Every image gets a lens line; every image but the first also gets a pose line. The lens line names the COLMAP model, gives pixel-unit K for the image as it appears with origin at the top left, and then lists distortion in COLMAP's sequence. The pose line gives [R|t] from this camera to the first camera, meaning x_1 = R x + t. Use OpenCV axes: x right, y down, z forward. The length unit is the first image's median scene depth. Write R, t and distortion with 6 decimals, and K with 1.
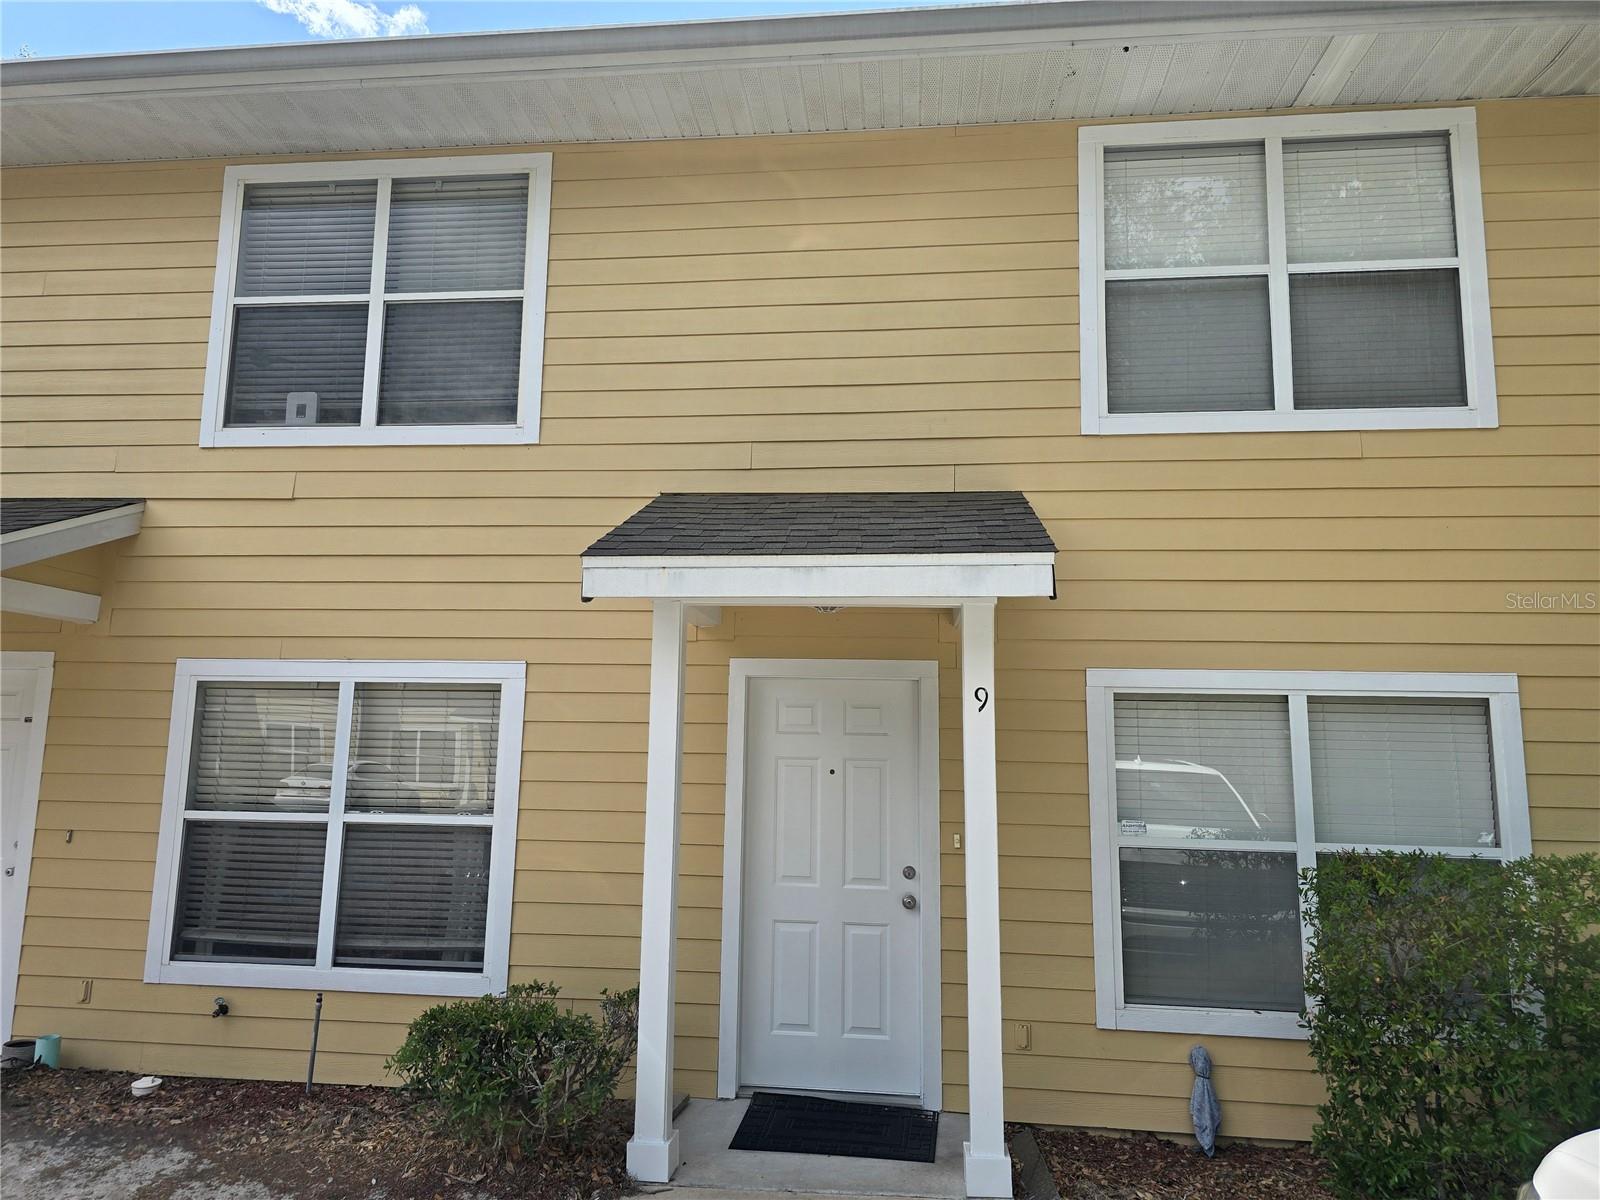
lens RADIAL K [[1069.0, 0, 800.8], [0, 1069.0, 592.2], [0, 0, 1]] dist [0.045079, -0.016583]
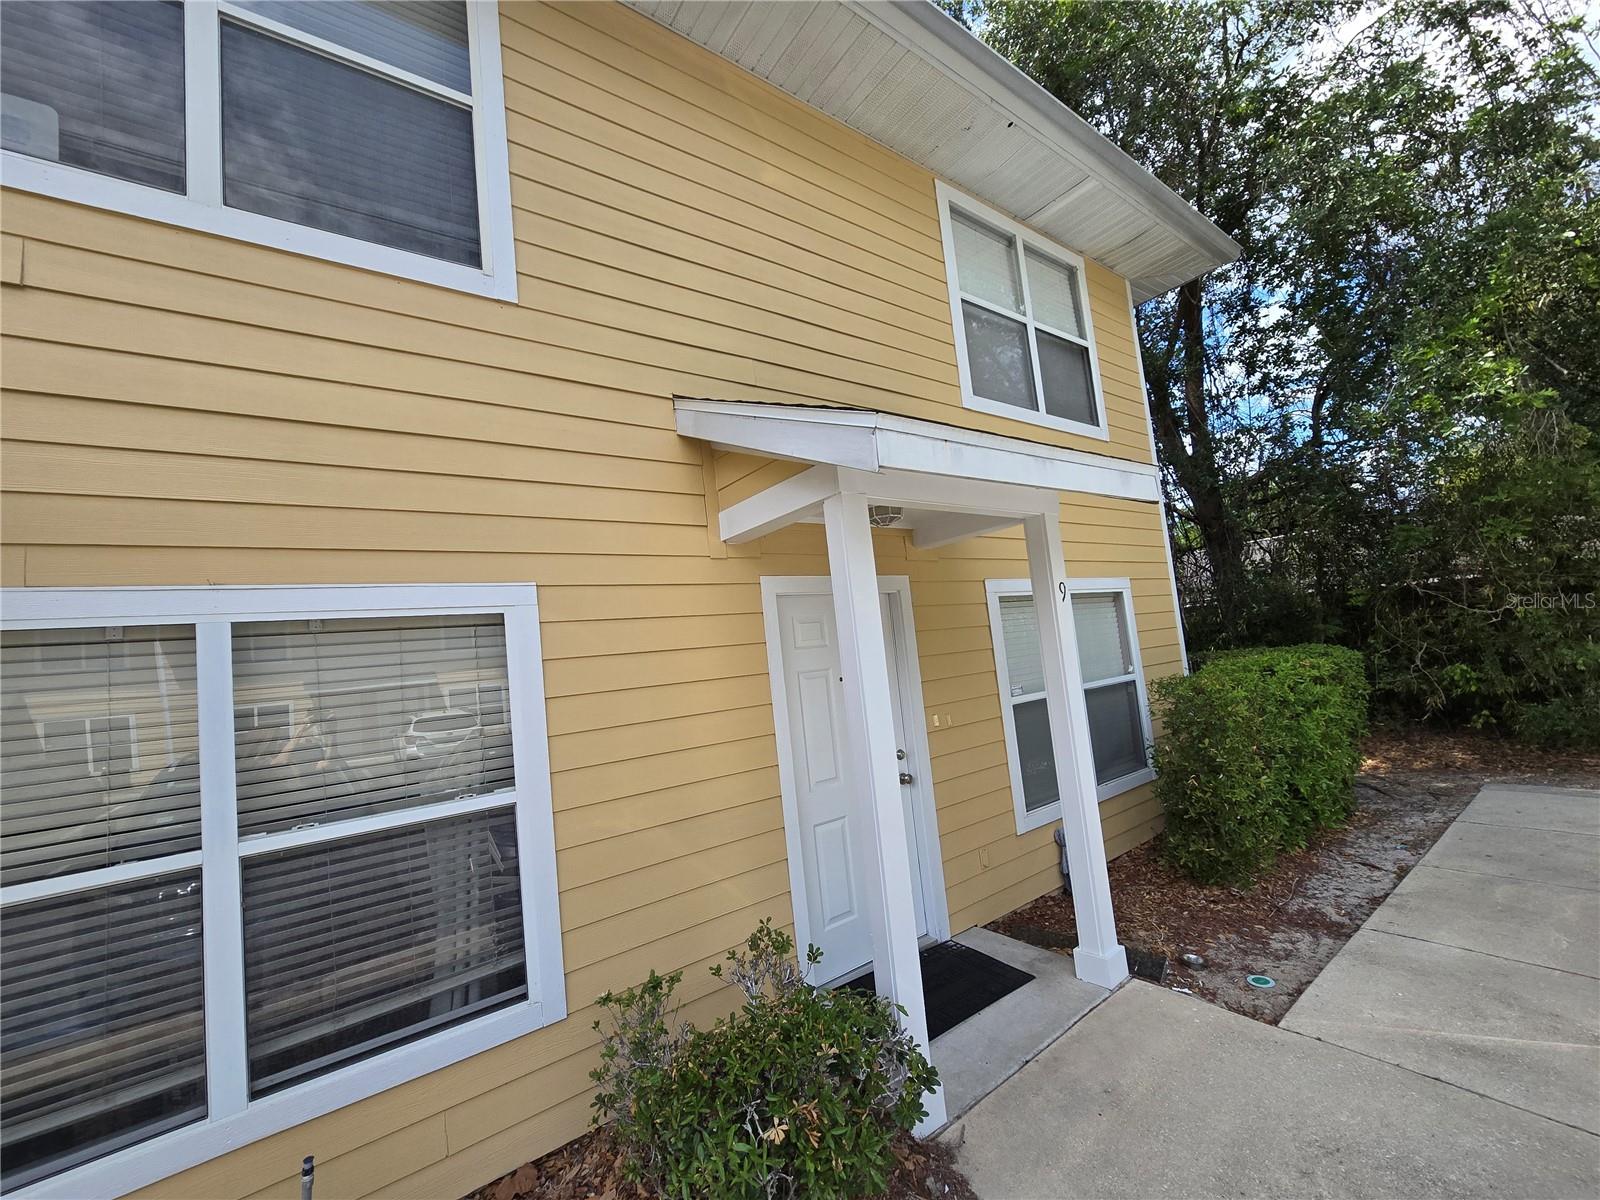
lens RADIAL K [[656.9, 0, 801.0], [0, 656.9, 608.1], [0, 0, 1]] dist [-0.000599, 0.000832]
pose [[0.719294, -0.037033, 0.693718, -0.447999], [0.016673, 0.999211, 0.036054, 0.068773], [-0.694506, -0.014367, 0.719344, 0.529097]]
